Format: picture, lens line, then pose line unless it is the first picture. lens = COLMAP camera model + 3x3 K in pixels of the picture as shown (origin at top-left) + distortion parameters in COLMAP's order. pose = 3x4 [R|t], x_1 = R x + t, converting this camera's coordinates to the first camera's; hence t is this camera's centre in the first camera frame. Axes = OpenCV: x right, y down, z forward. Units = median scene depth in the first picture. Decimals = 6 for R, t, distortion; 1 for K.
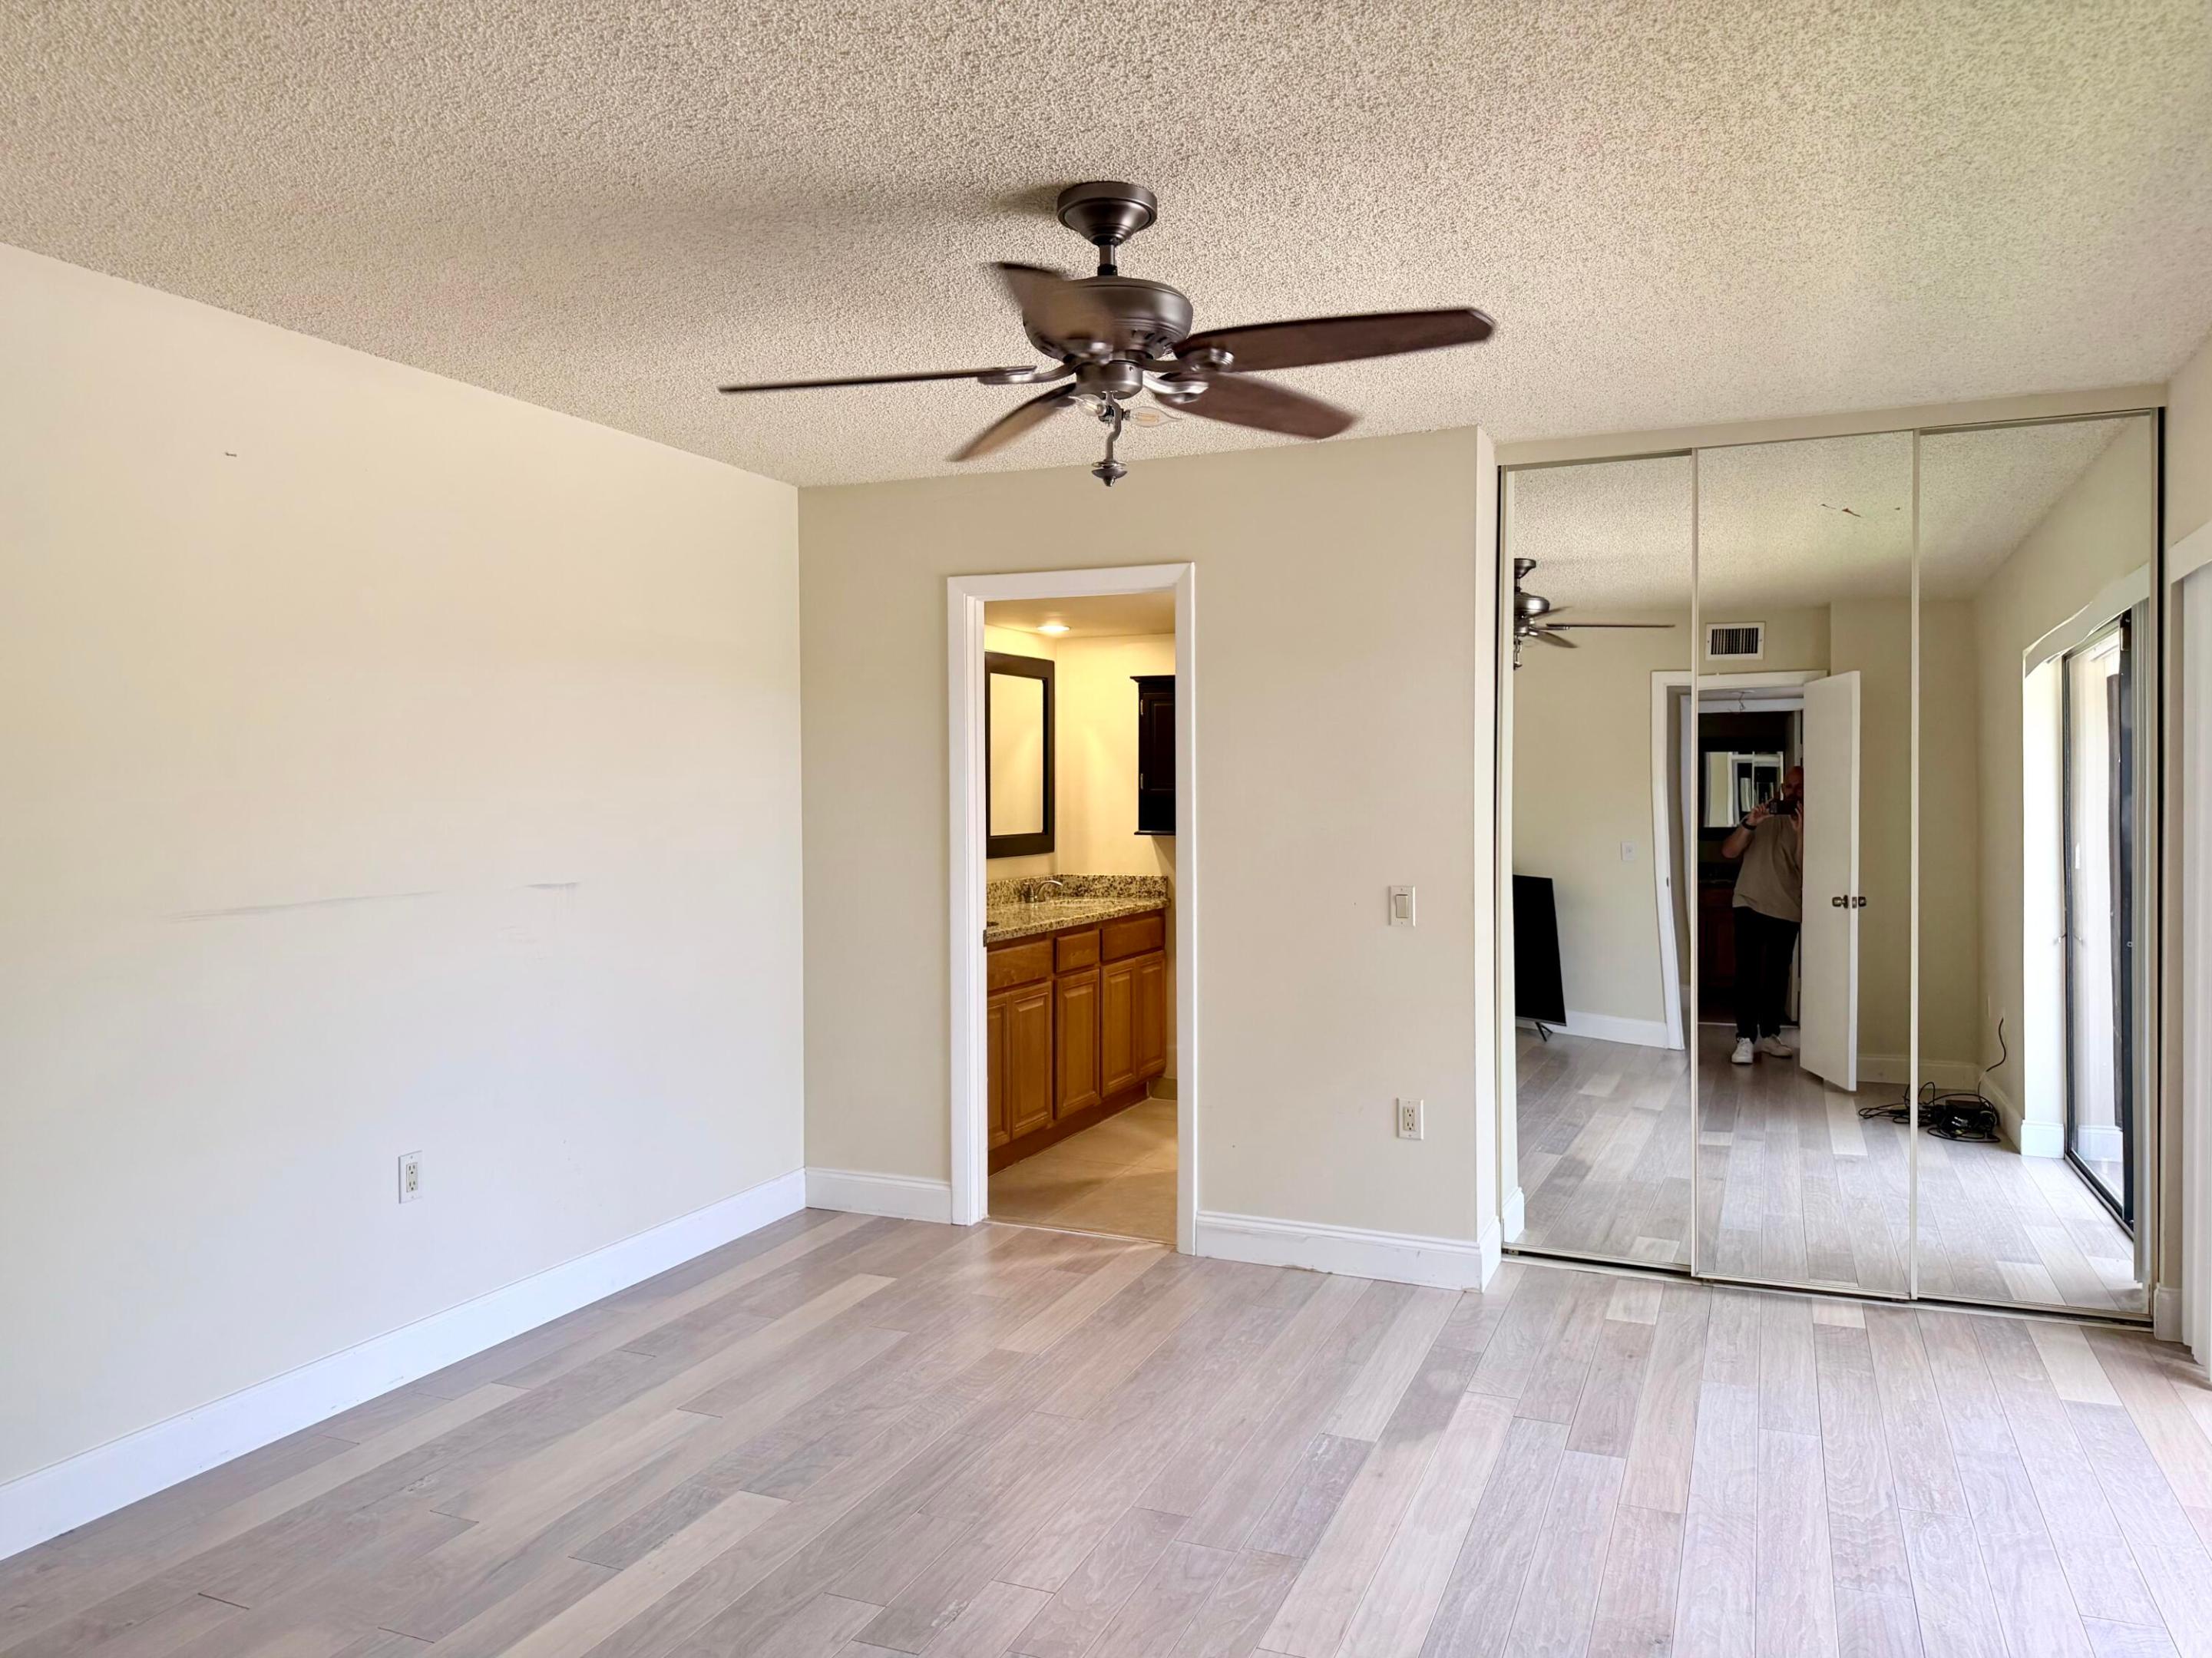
lens RADIAL K [[1592.6, 0, 1101.0], [0, 1592.6, 793.8], [0, 0, 1]] dist [0.003908, -0.001423]
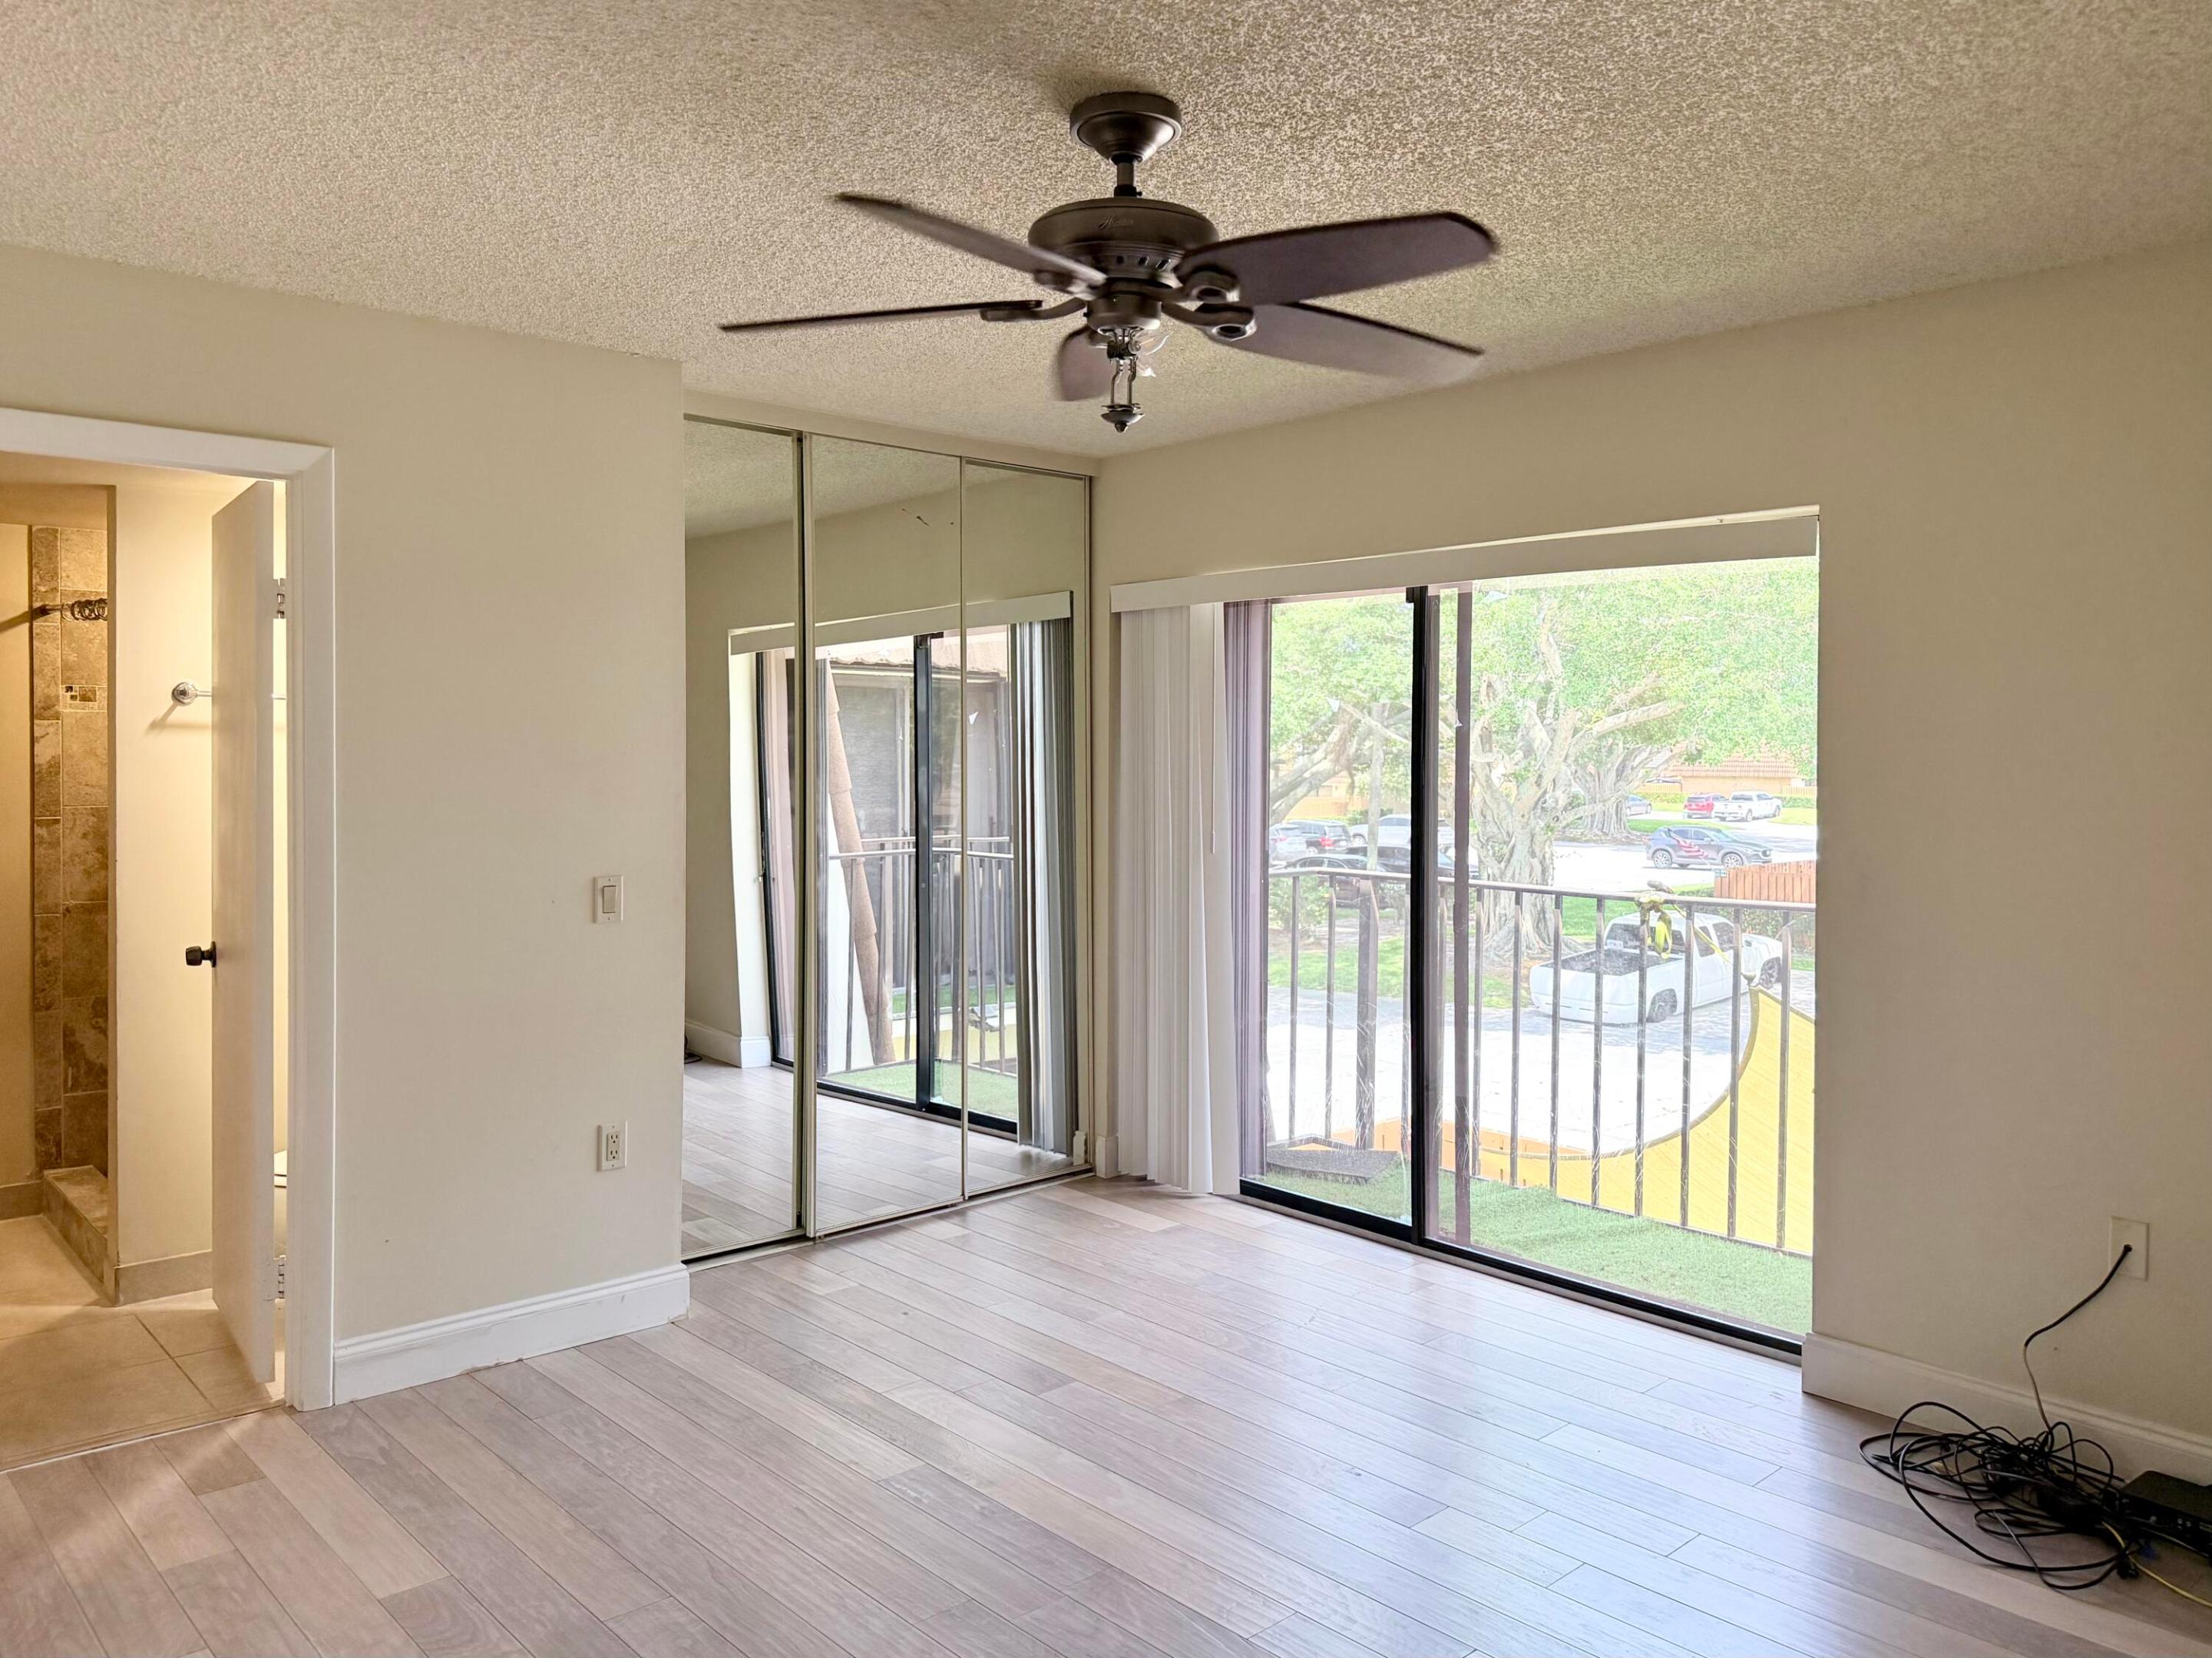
lens RADIAL K [[1628.0, 0, 1106.1], [0, 1628.0, 768.2], [0, 0, 1]] dist [0.123437, -0.128259]
pose [[0.420904, -0.004552, 0.907094, -0.557112], [0.000692, 0.999989, 0.004697, -0.005855], [-0.907105, -0.001350, 0.420903, 0.411994]]
